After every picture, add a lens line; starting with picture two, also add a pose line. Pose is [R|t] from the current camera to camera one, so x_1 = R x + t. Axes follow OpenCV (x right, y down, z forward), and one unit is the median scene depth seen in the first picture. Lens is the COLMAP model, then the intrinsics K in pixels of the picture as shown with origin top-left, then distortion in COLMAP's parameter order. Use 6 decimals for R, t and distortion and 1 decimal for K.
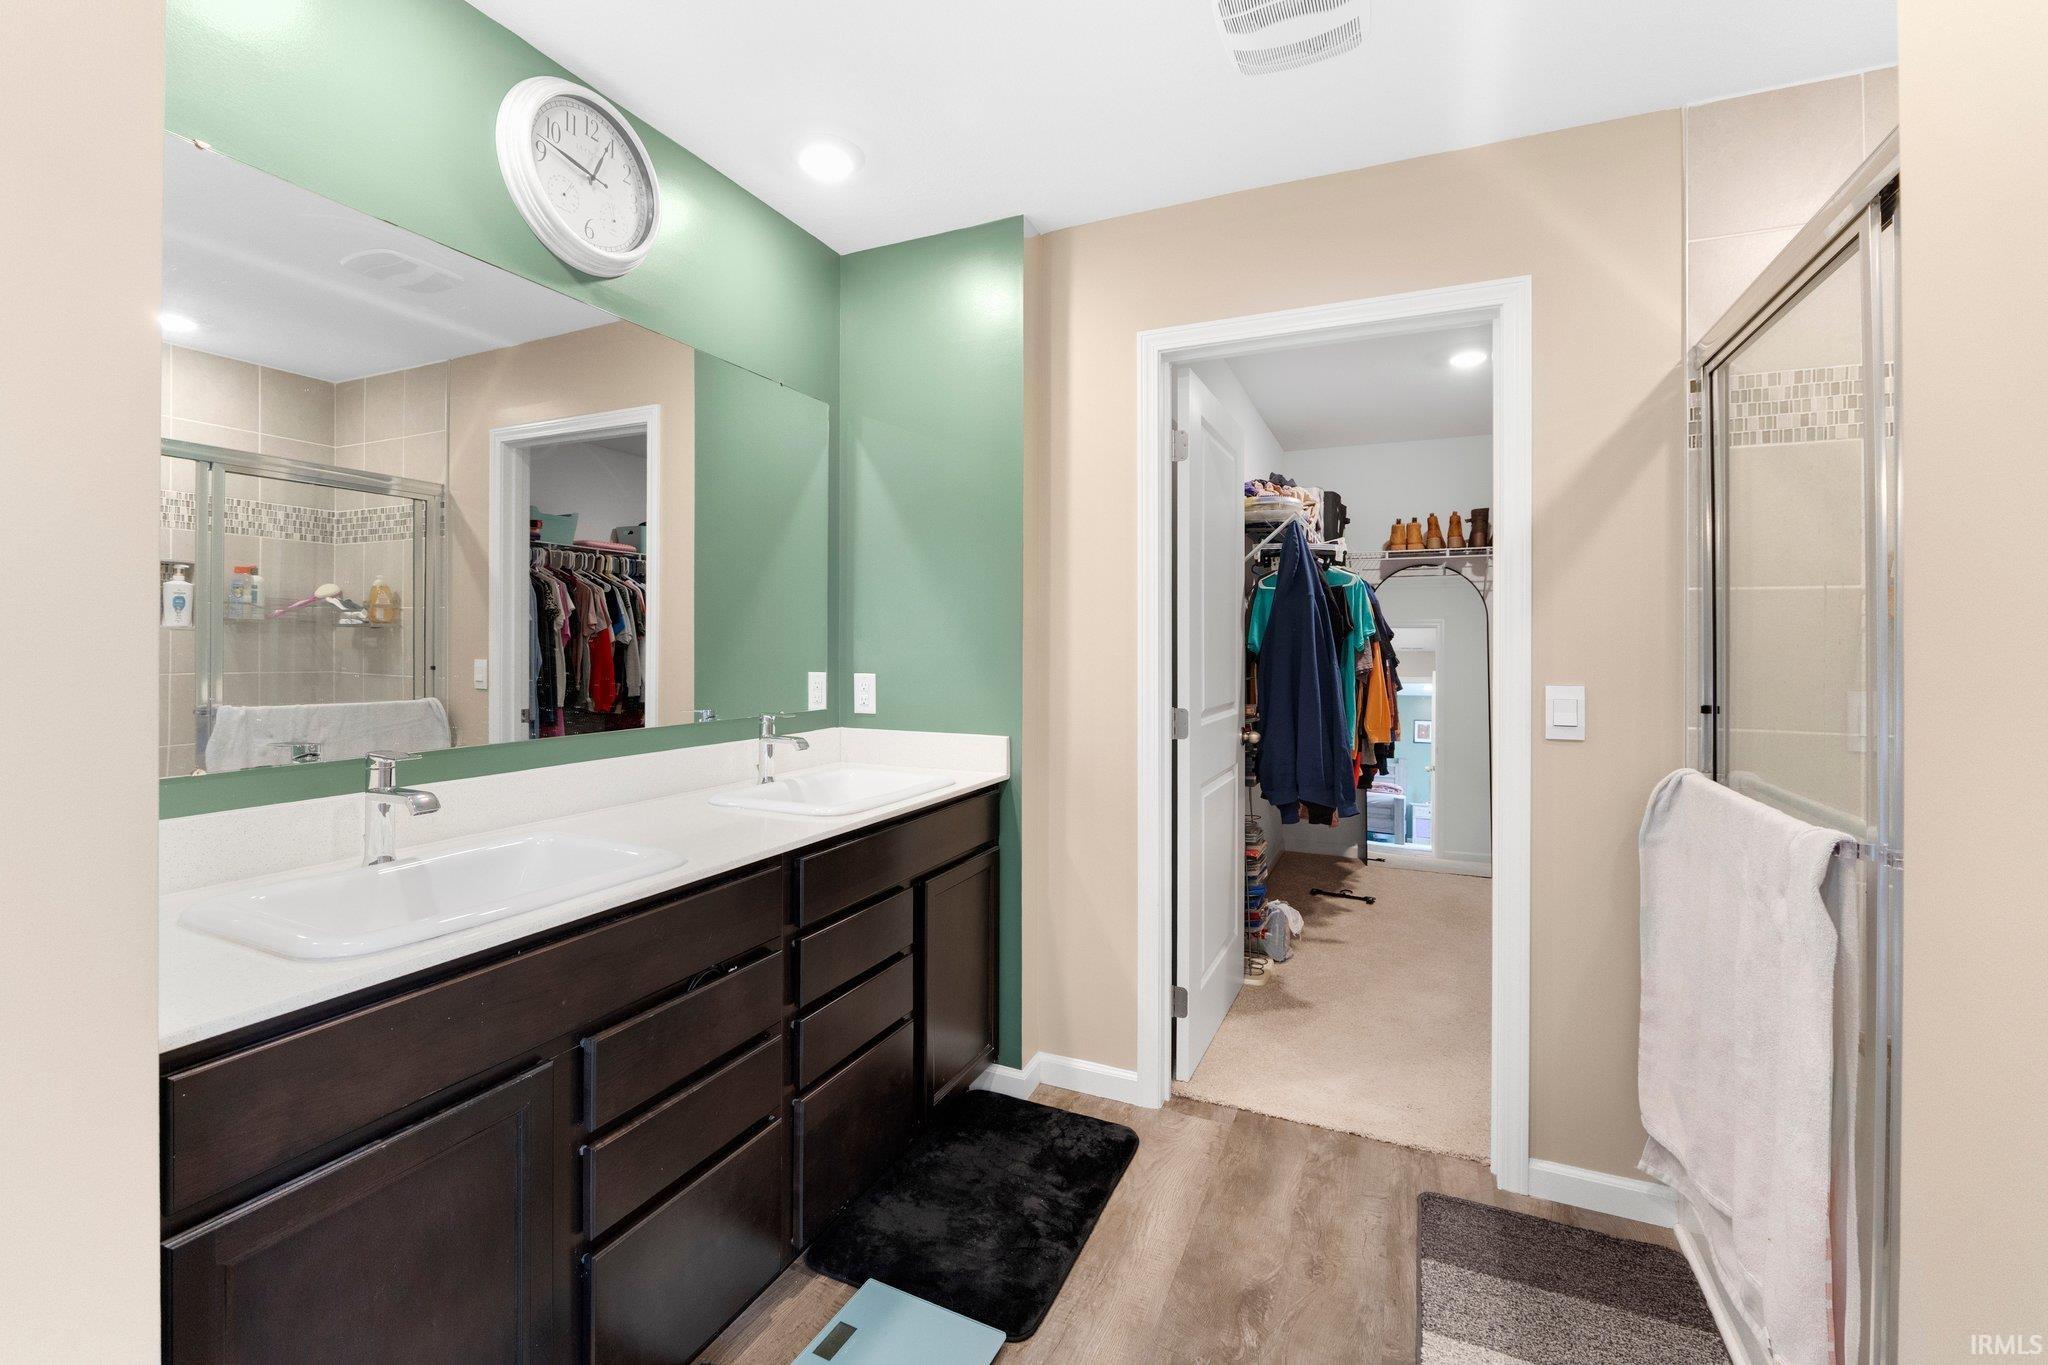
lens RADIAL K [[867.4, 0, 1023.0], [0, 867.4, 664.4], [0, 0, 1]] dist [-0.004506, 0.000407]
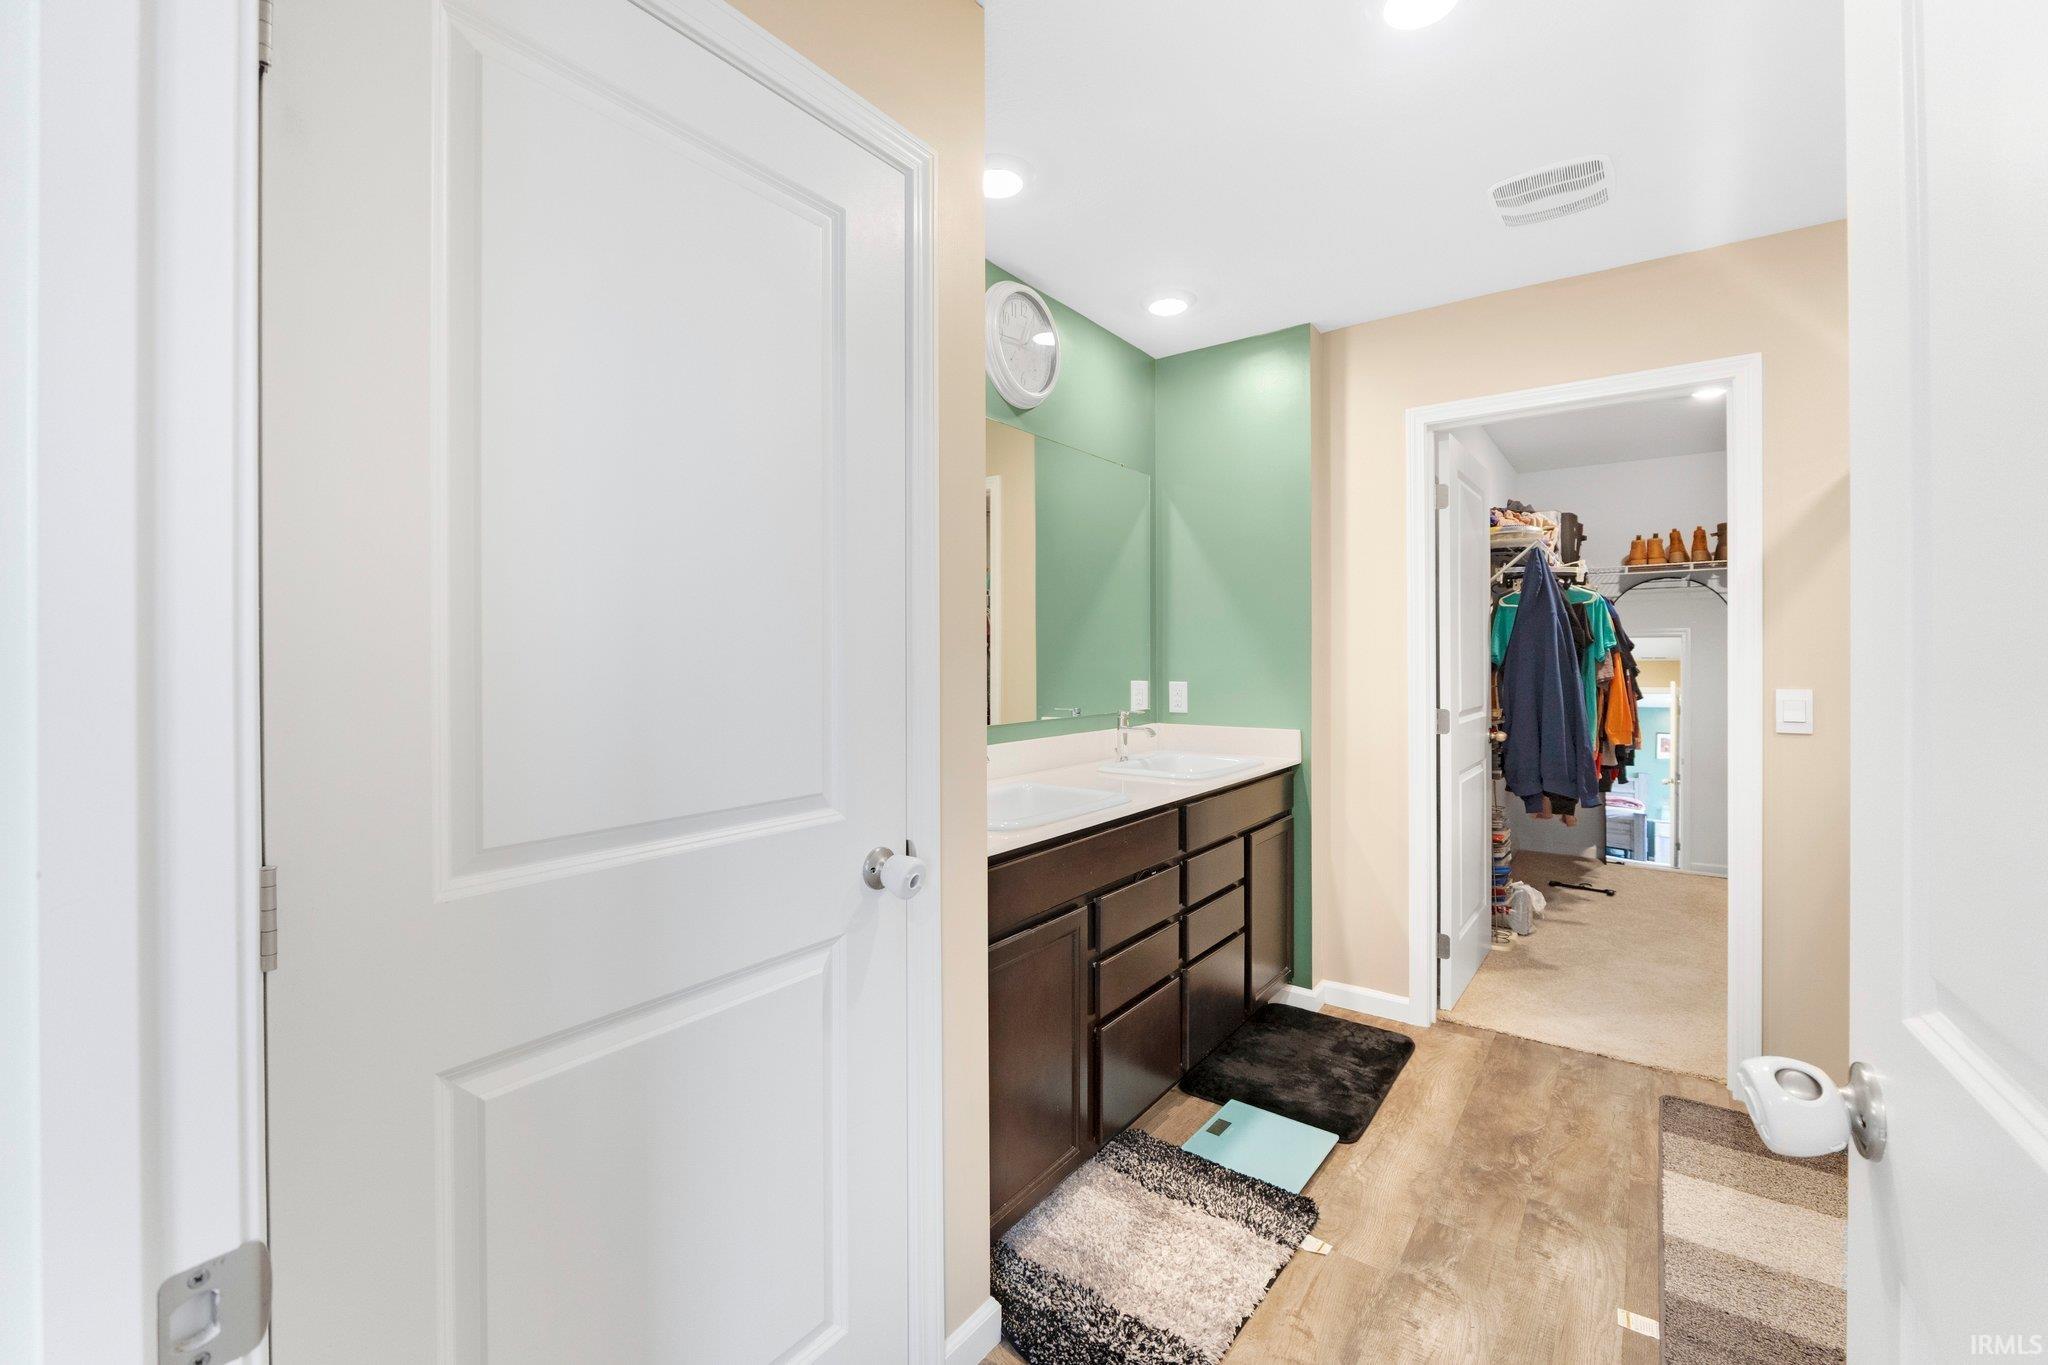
lens RADIAL K [[867.4, 0, 1024.7], [0, 867.4, 677.2], [0, 0, 1]] dist [-0.004506, 0.000407]
pose [[0.978697, -0.003579, -0.205277, -0.166325], [0.003612, 0.999993, -0.000217, 0.003696], [0.205276, -0.000529, 0.978704, -0.372884]]
